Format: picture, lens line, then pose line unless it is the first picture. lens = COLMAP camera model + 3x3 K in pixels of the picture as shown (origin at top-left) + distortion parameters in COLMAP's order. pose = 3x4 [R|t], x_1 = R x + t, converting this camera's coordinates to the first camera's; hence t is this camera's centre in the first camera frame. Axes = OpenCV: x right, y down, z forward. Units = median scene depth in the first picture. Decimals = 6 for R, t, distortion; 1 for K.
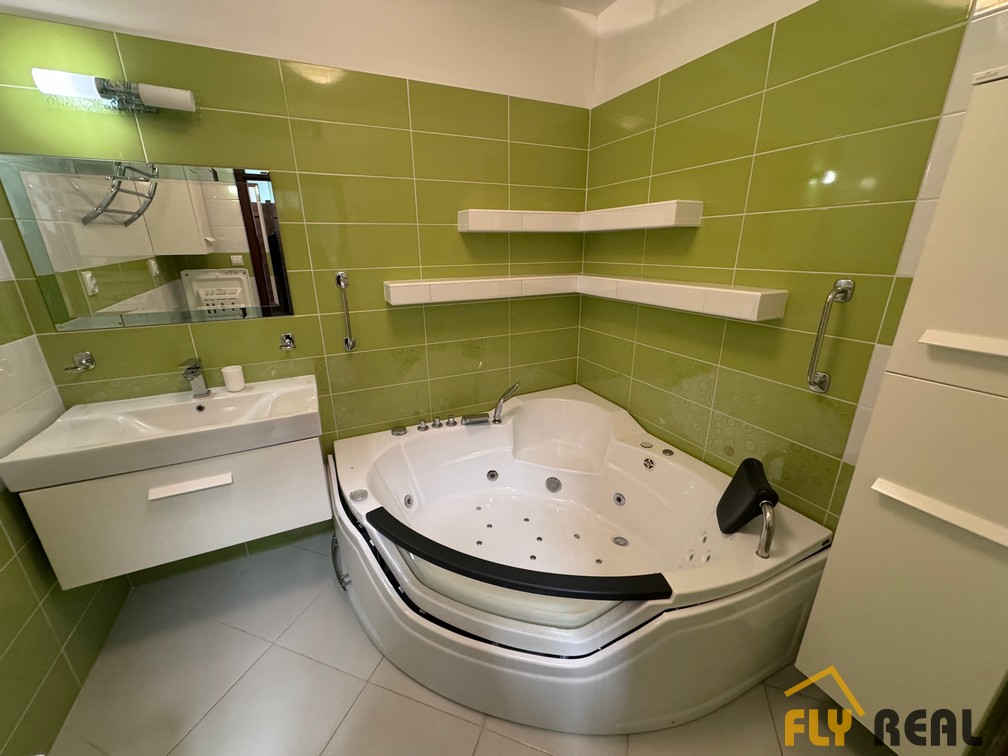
lens RADIAL K [[401.2, 0, 503.3], [0, 401.2, 376.9], [0, 0, 1]] dist [-0.002541, 0.000580]
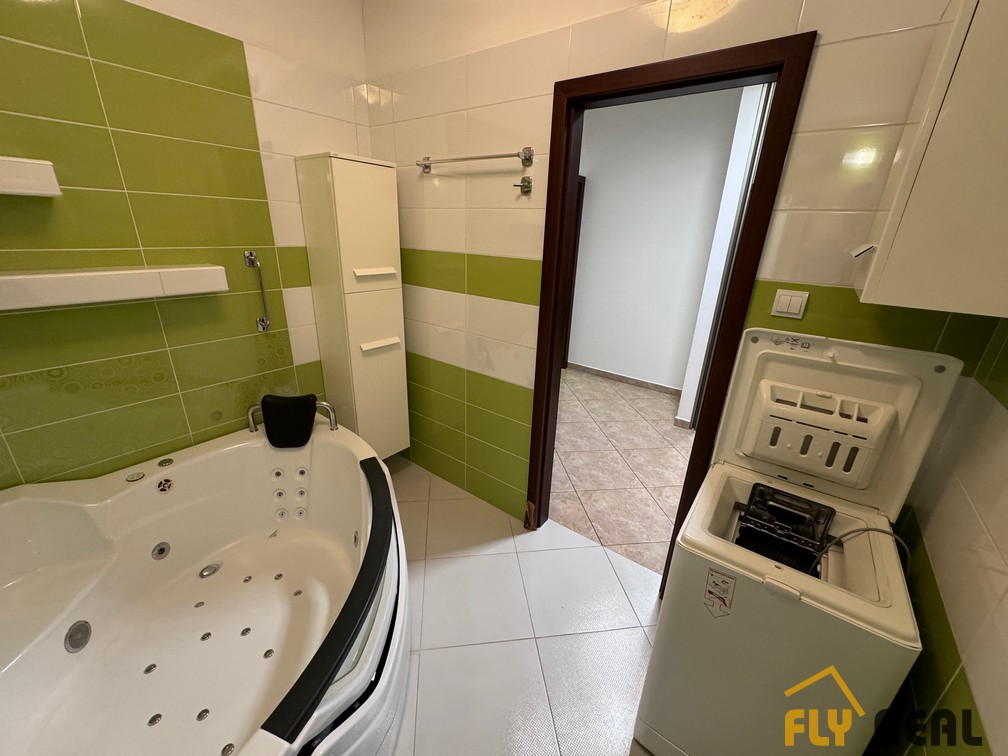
lens RADIAL K [[401.2, 0, 501.6], [0, 401.2, 380.1], [0, 0, 1]] dist [-0.002541, 0.000580]
pose [[-0.463314, -0.304767, 0.832140, -0.704856], [0.257905, 0.851989, 0.455631, -0.205075], [-0.847835, 0.425714, -0.316138, 0.671212]]
